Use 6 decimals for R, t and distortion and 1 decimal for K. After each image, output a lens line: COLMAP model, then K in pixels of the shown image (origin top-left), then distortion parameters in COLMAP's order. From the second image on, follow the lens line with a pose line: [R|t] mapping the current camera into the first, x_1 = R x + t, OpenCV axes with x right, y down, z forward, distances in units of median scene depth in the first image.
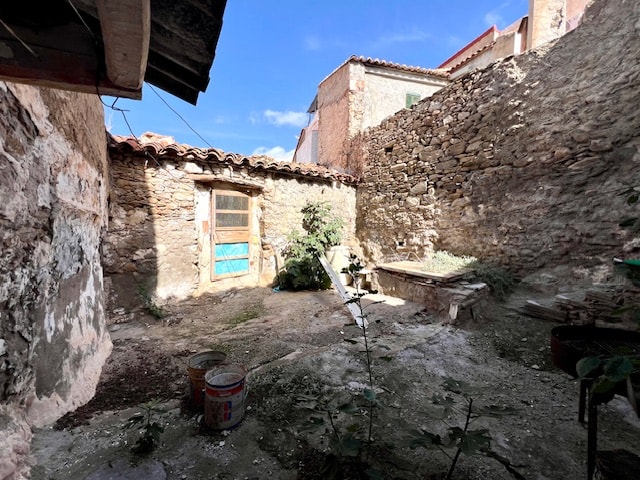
lens RADIAL K [[256.3, 0, 318.8], [0, 256.3, 239.6], [0, 0, 1]] dist [0.000287, 0.000036]
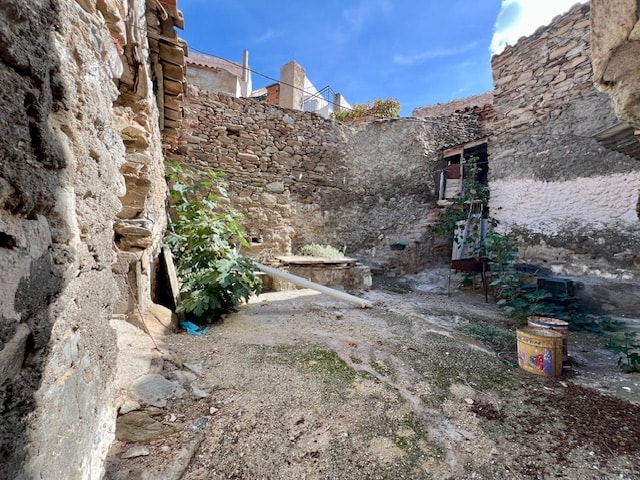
lens RADIAL K [[256.3, 0, 318.7], [0, 256.3, 240.0], [0, 0, 1]] dist [0.000287, 0.000036]
pose [[0.083018, 0.021004, 0.996327, -0.675972], [0.023973, 0.999446, -0.023067, 0.049022], [-0.996260, 0.025800, 0.082468, 0.789262]]
